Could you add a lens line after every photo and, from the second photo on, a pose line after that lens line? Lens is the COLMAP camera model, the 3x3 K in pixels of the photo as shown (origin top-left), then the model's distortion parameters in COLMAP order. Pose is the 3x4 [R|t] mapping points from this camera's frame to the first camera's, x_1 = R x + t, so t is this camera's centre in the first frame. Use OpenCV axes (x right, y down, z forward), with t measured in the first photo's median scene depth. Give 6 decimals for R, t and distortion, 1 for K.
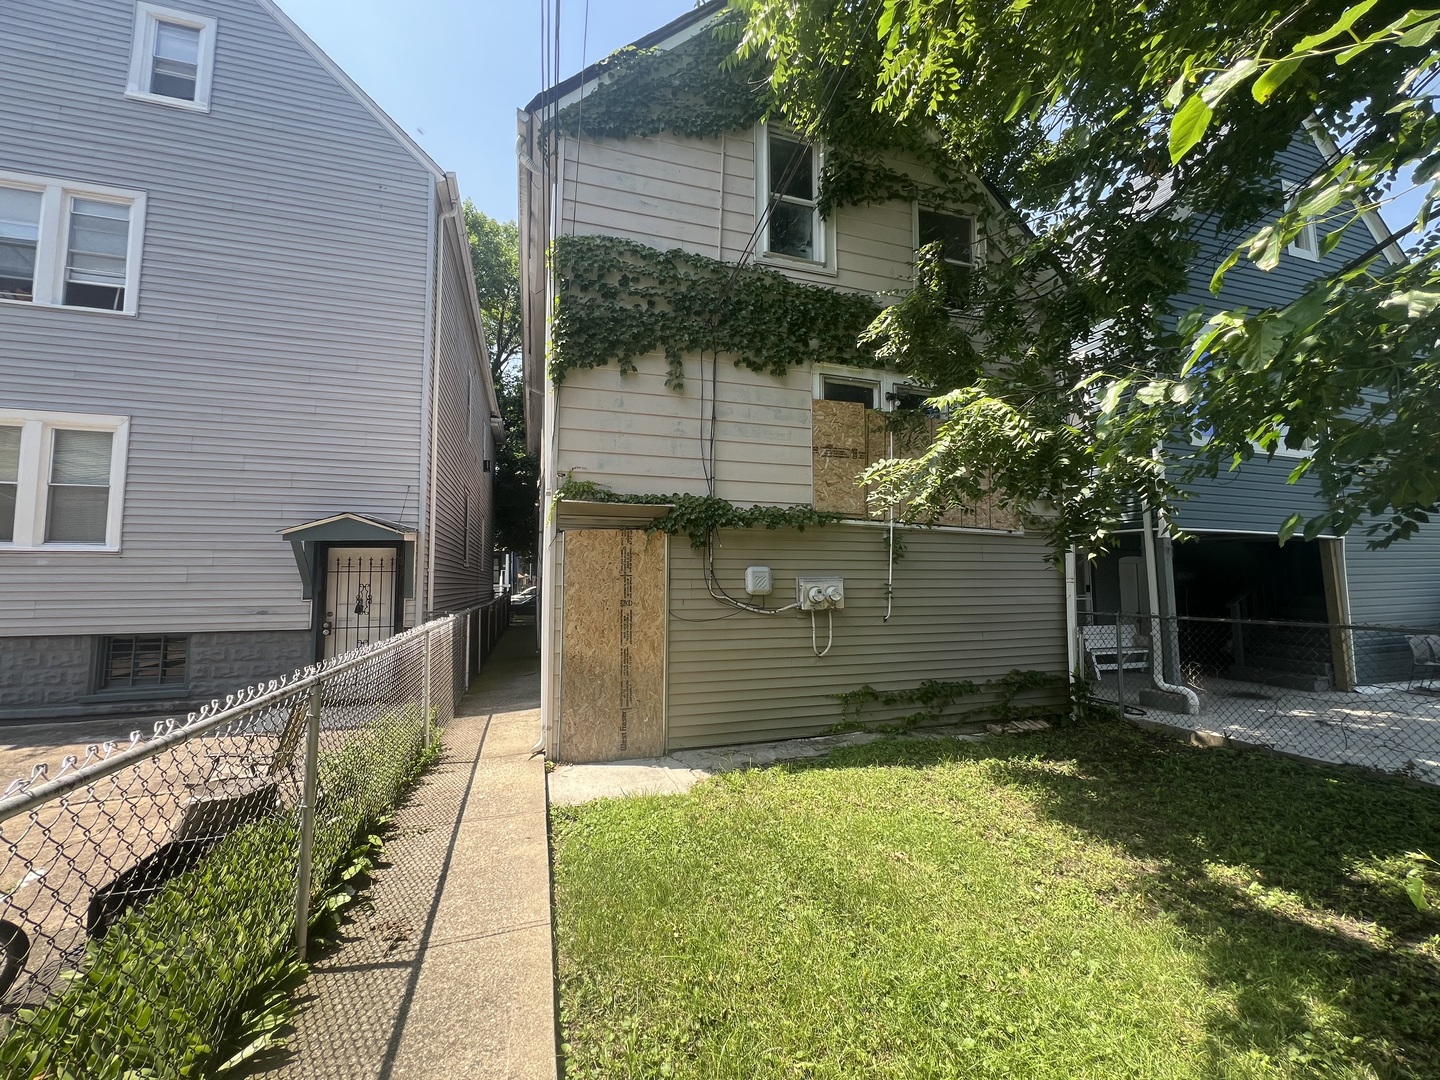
lens RADIAL K [[592.6, 0, 720.0], [0, 592.6, 540.0], [0, 0, 1]] dist [-0.000866, -0.000063]
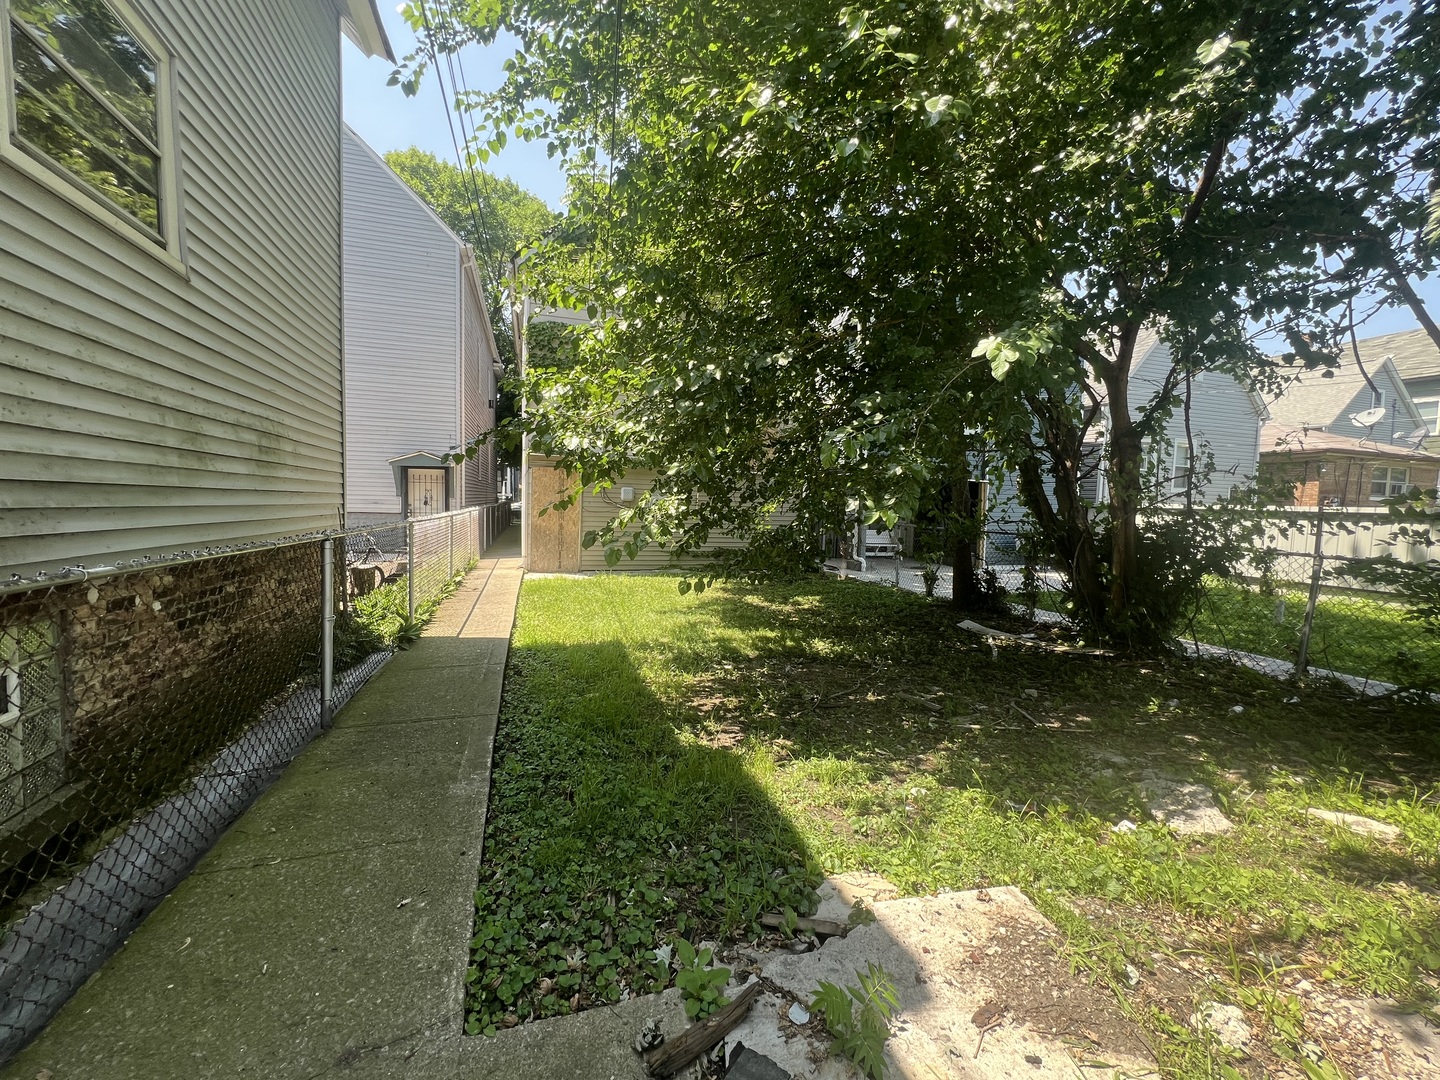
lens RADIAL K [[592.6, 0, 720.0], [0, 592.6, 540.0], [0, 0, 1]] dist [-0.000866, -0.000063]
pose [[0.999404, 0.034463, -0.001858, 0.306177], [-0.033875, 0.989802, 0.138367, -0.053562], [0.006607, -0.138222, 0.990379, -0.822581]]
